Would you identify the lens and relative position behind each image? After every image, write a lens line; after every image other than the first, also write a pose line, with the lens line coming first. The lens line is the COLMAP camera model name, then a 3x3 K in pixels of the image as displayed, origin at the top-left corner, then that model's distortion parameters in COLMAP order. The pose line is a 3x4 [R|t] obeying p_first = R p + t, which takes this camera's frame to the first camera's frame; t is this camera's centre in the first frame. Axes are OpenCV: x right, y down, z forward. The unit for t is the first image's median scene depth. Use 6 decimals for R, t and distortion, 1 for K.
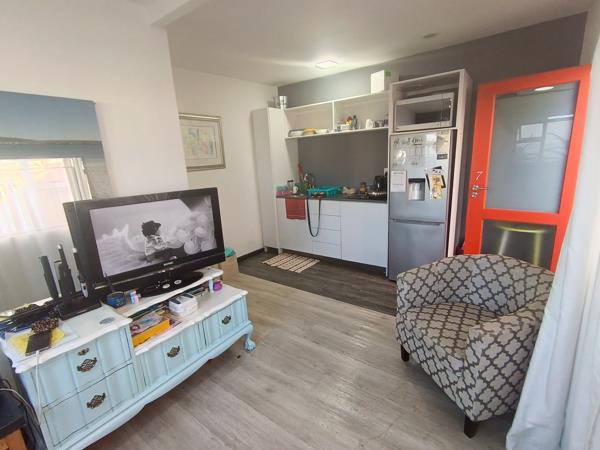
lens RADIAL K [[281.0, 0, 303.5], [0, 281.0, 223.0], [0, 0, 1]] dist [0.000941, -0.001258]
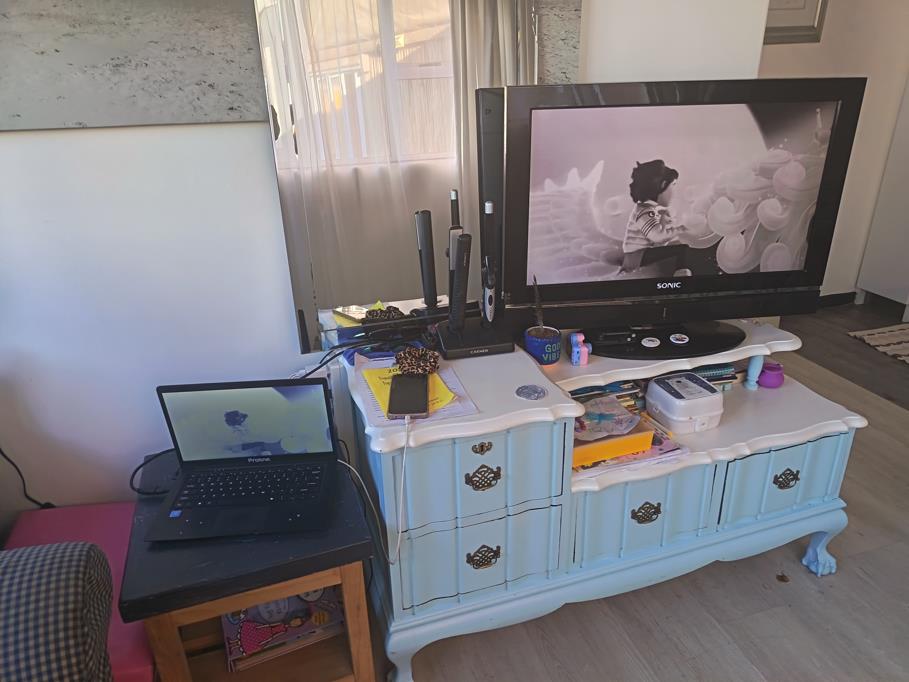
lens RADIAL K [[635.9, 0, 454.5], [0, 635.9, 341.0], [0, 0, 1]] dist [0.006693, 0.000331]
pose [[0.797437, 0.270287, -0.539480, -0.242127], [-0.150426, 0.954886, 0.256057, 0.043825], [0.584351, -0.123037, 0.802120, 0.156276]]
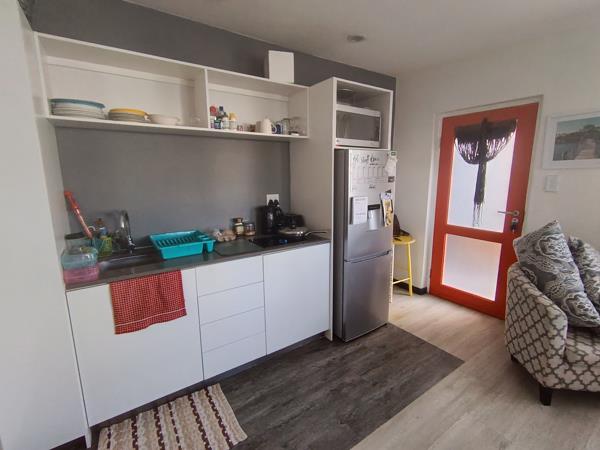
lens RADIAL K [[281.0, 0, 303.5], [0, 281.0, 223.0], [0, 0, 1]] dist [0.000941, -0.001258]
pose [[0.337018, -0.120269, 0.933785, -0.744959], [0.203485, 0.977671, 0.052481, -0.320340], [-0.919246, 0.172324, 0.353966, 1.518861]]
